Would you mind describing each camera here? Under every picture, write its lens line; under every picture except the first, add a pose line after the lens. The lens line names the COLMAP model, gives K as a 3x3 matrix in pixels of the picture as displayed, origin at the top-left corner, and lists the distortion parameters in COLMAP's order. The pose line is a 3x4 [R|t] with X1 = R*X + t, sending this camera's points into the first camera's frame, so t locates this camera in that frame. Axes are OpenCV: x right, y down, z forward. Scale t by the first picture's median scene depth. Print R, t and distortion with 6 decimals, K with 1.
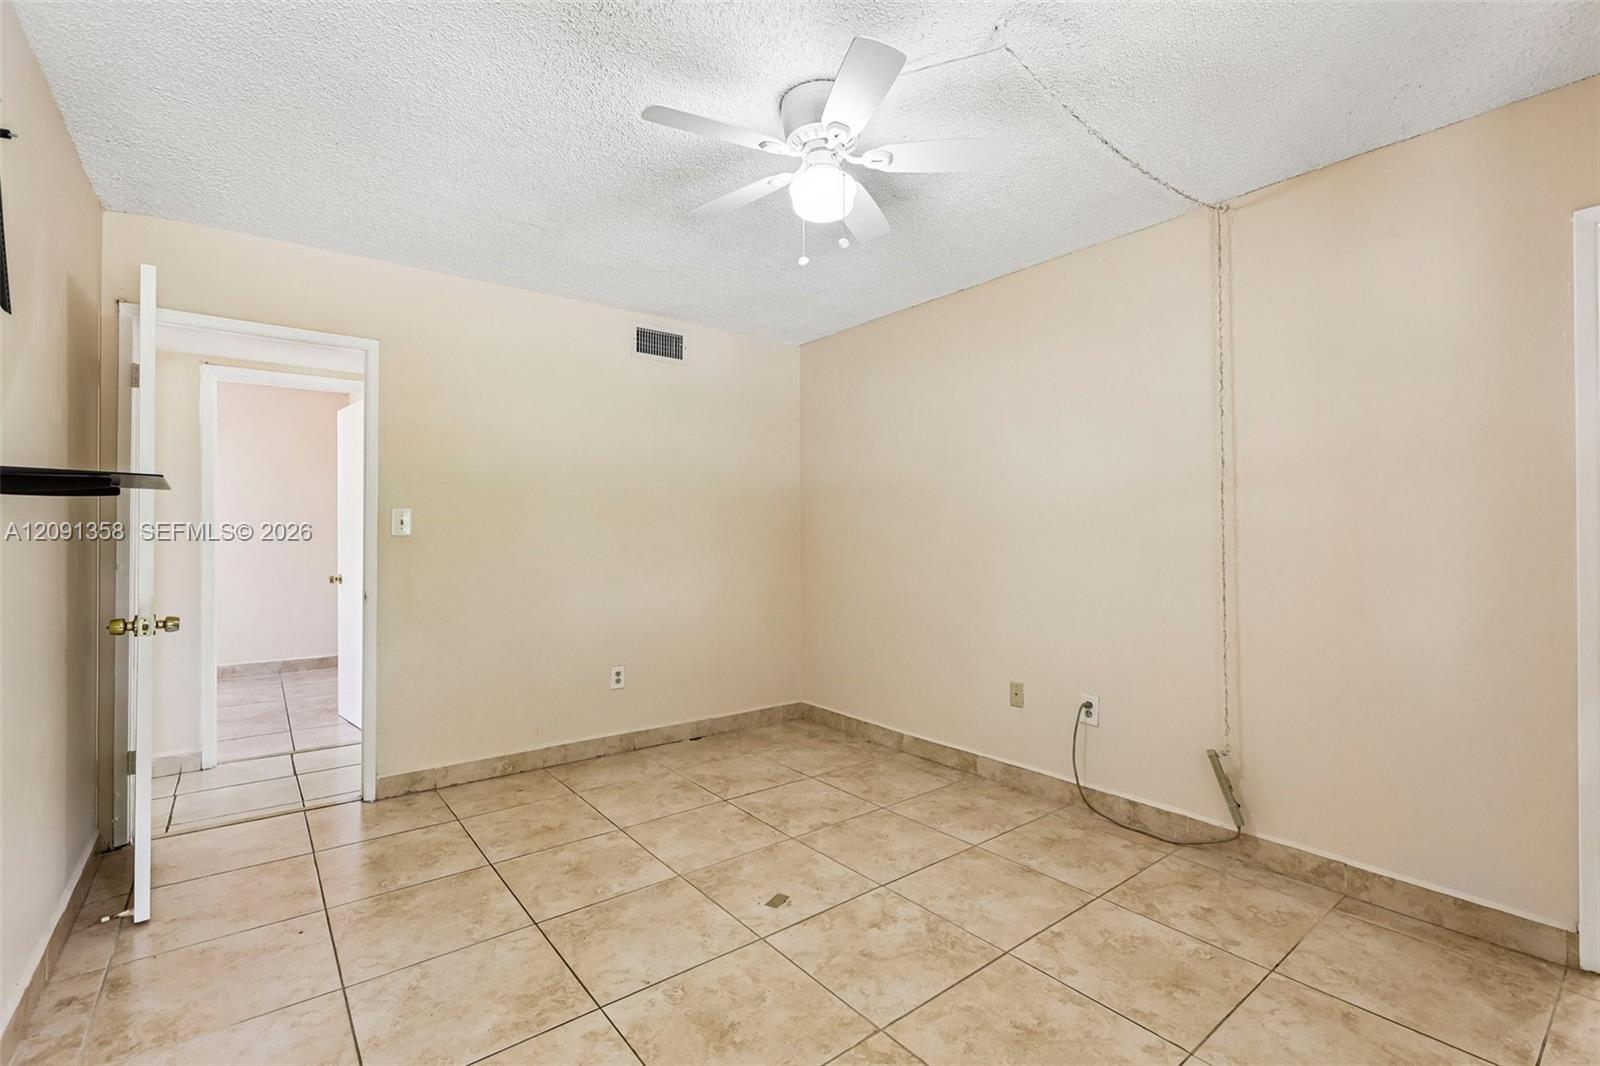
lens RADIAL K [[706.4, 0, 794.3], [0, 706.4, 530.3], [0, 0, 1]] dist [-0.001940, 0.002163]
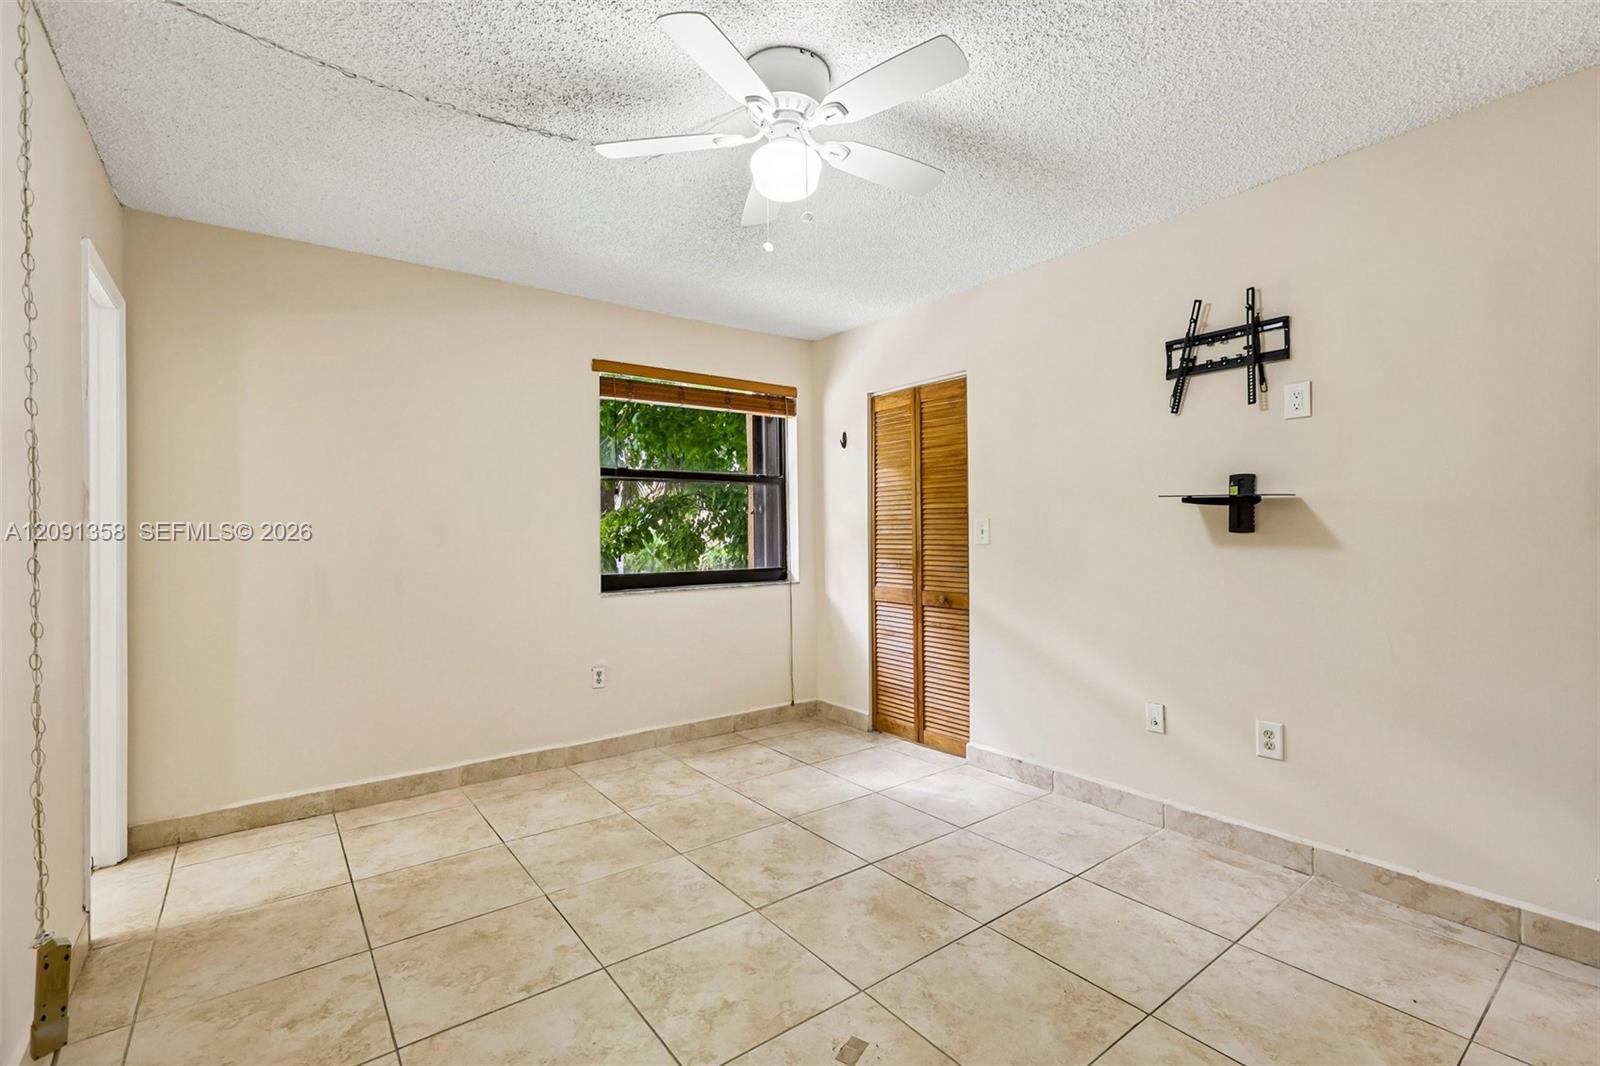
lens RADIAL K [[706.4, 0, 788.4], [0, 706.4, 534.0], [0, 0, 1]] dist [-0.001940, 0.002163]
pose [[-0.999691, 0.009097, 0.023143, 0.017641], [0.009026, 0.999954, -0.003167, 0.008965], [-0.023171, -0.002957, -0.999727, 1.604662]]
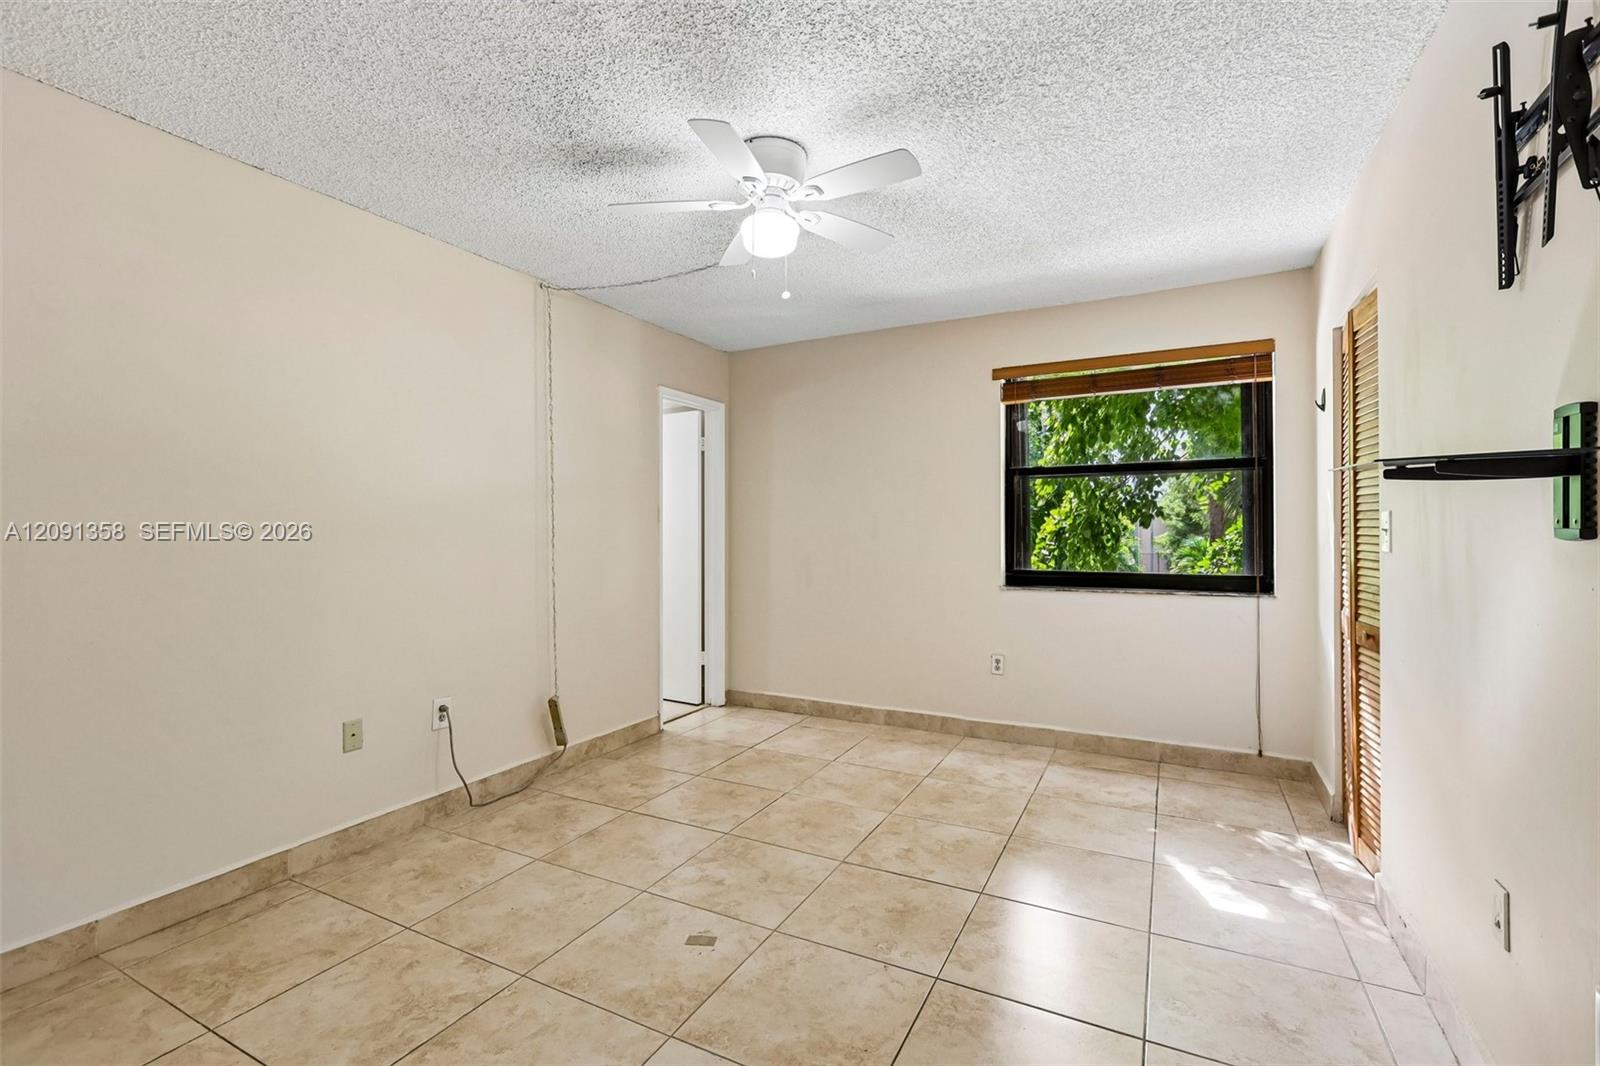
lens RADIAL K [[706.4, 0, 803.1], [0, 706.4, 528.3], [0, 0, 1]] dist [-0.001940, 0.002163]
pose [[-0.412320, 0.008012, 0.911004, -0.843559], [-0.000439, 0.999959, -0.008993, 0.008539], [-0.911039, -0.004108, -0.412300, 1.177702]]
